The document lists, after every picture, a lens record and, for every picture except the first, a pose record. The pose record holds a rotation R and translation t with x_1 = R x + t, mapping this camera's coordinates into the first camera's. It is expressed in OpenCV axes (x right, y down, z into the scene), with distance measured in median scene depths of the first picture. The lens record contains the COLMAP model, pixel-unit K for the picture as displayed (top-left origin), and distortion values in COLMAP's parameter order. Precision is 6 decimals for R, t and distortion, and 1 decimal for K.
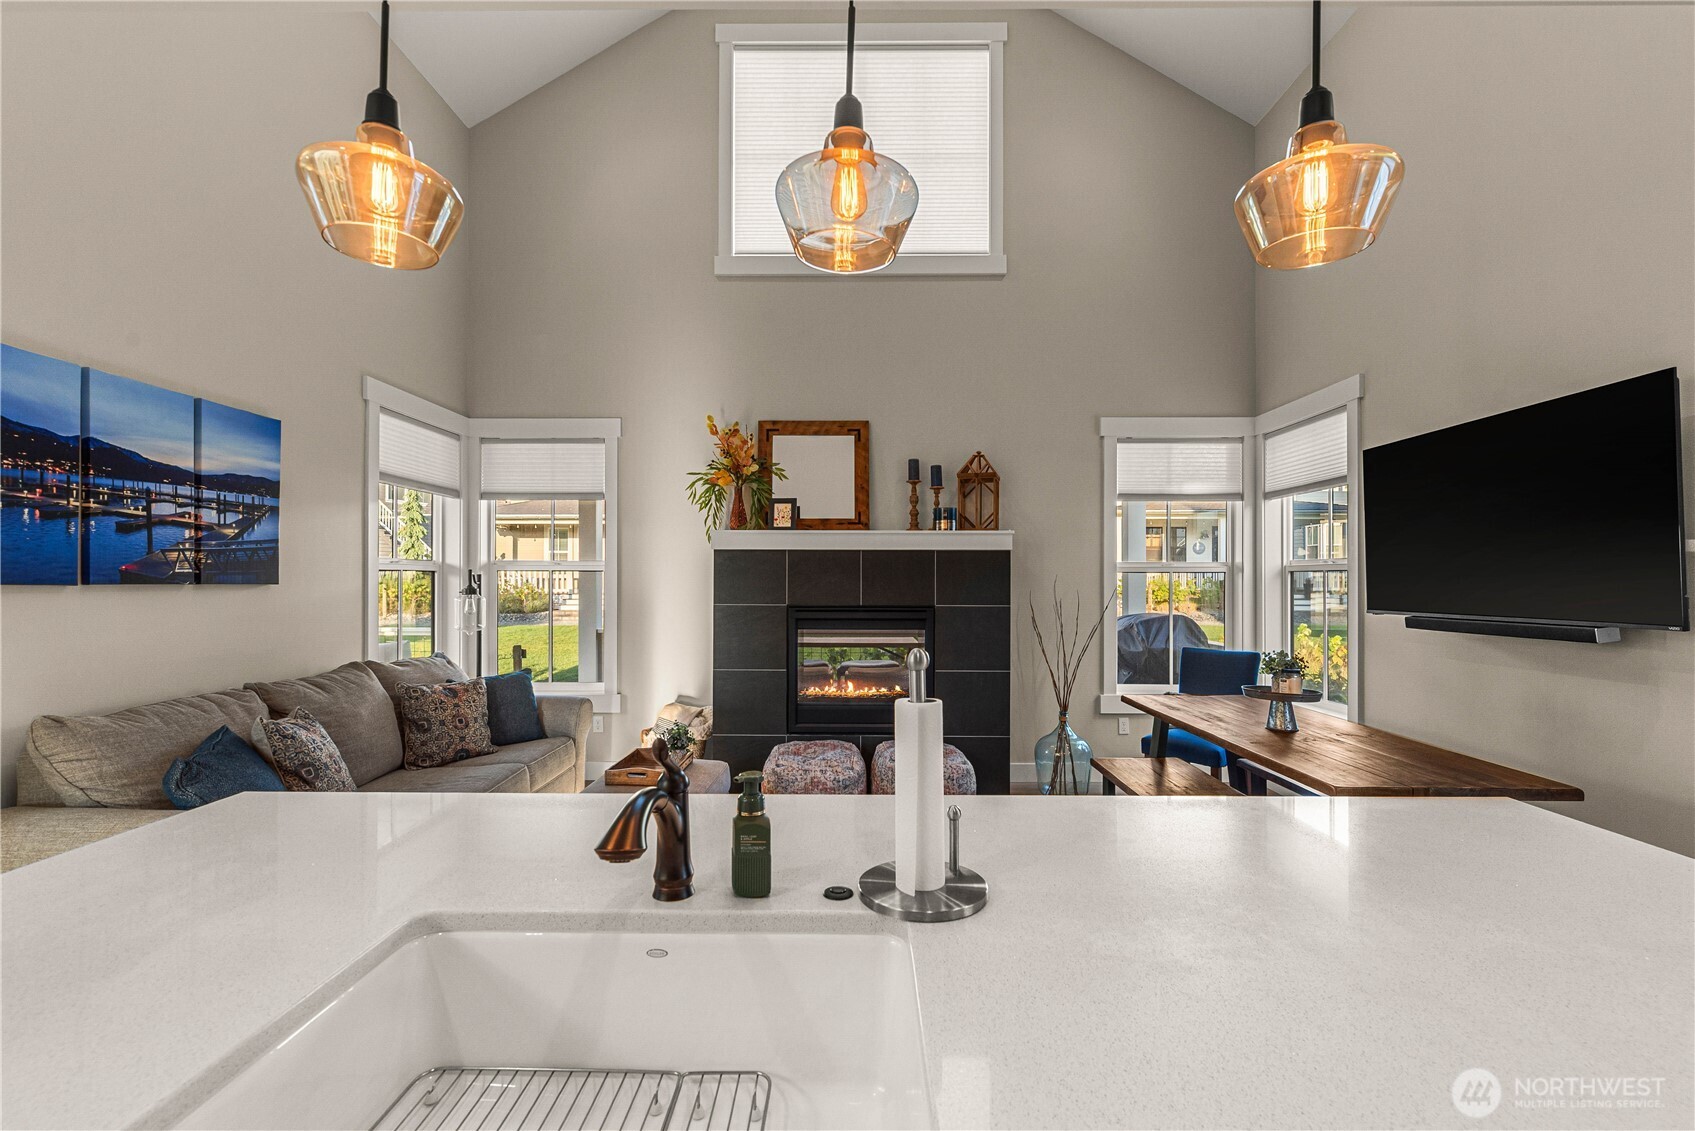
lens RADIAL K [[731.0, 0, 838.7], [0, 731.0, 577.3], [0, 0, 1]] dist [0.001594, -0.000880]
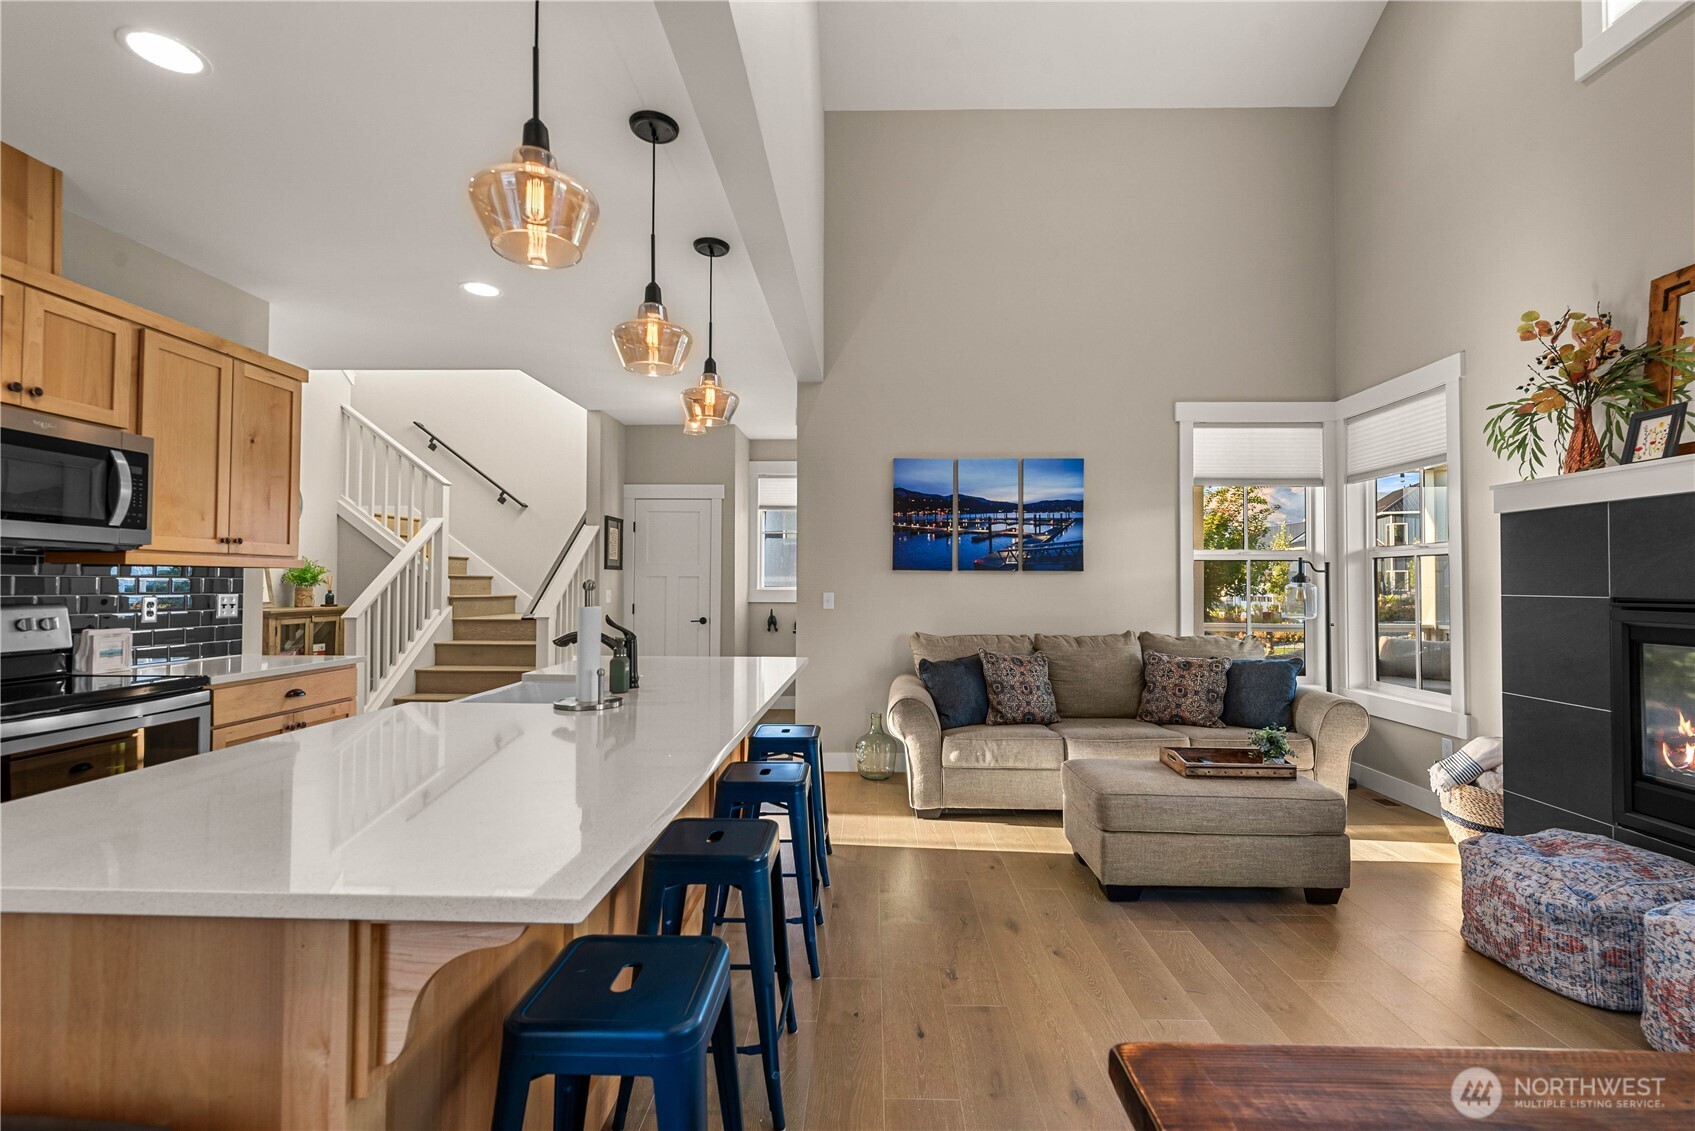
lens RADIAL K [[731.0, 0, 851.5], [0, 731.0, 568.7], [0, 0, 1]] dist [0.001594, -0.000880]
pose [[-0.007382, -0.024542, -0.999672, 0.507018], [-0.000283, 0.999699, -0.024540, 0.029563], [0.999973, 0.000101, -0.007387, 0.409127]]
